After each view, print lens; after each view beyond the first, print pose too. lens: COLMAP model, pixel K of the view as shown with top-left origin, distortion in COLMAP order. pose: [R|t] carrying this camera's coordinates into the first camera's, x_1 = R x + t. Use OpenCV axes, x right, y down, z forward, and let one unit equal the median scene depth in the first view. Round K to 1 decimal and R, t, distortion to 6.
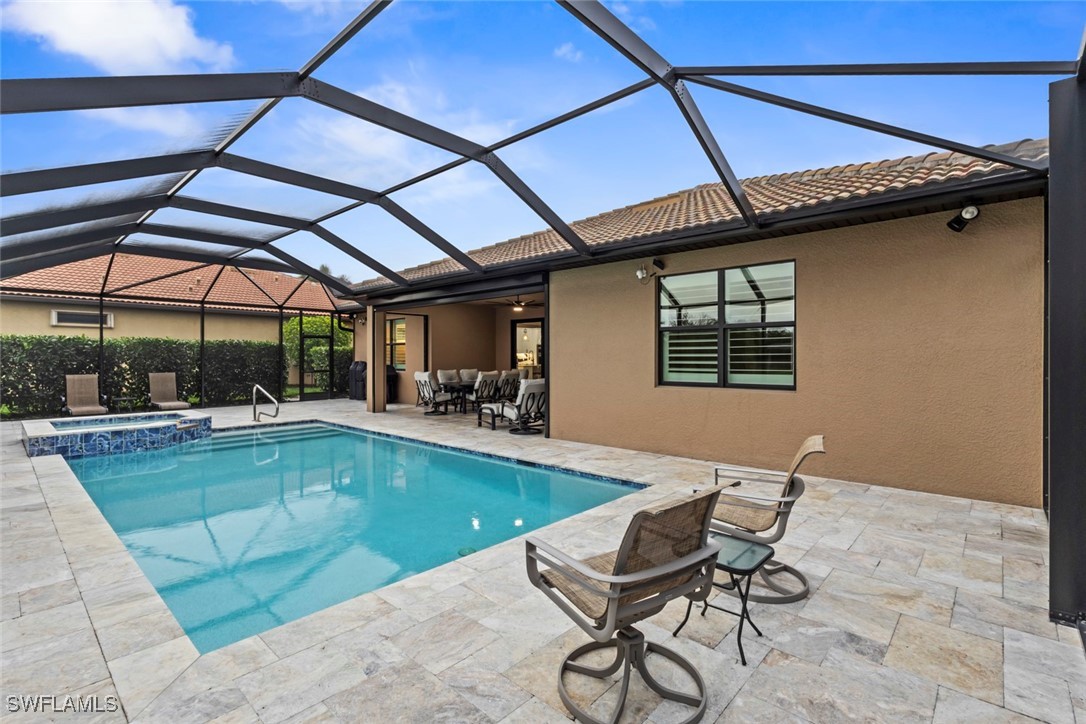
lens RADIAL K [[499.3, 0, 539.8], [0, 499.3, 356.2], [0, 0, 1]] dist [-0.001038, -0.000342]
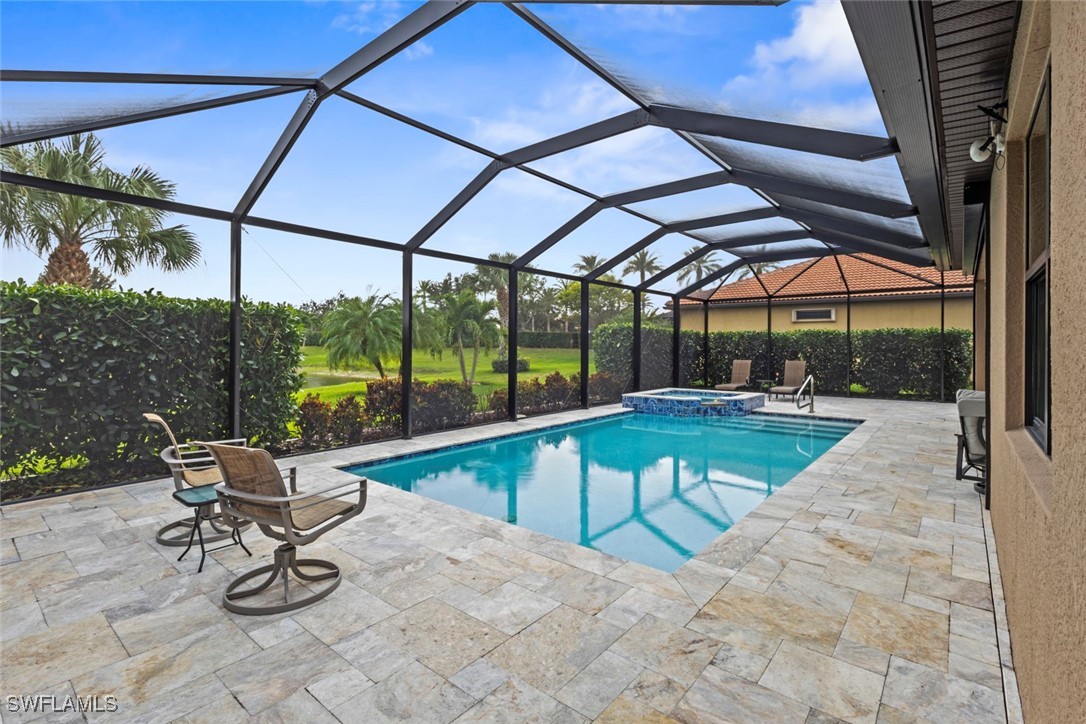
lens RADIAL K [[499.3, 0, 539.8], [0, 499.3, 356.2], [0, 0, 1]] dist [-0.001038, -0.000342]
pose [[0.053978, 0.022122, -0.998297, 1.178151], [-0.000774, 0.999755, 0.022112, -0.007155], [0.998542, -0.000420, 0.053982, 1.218910]]
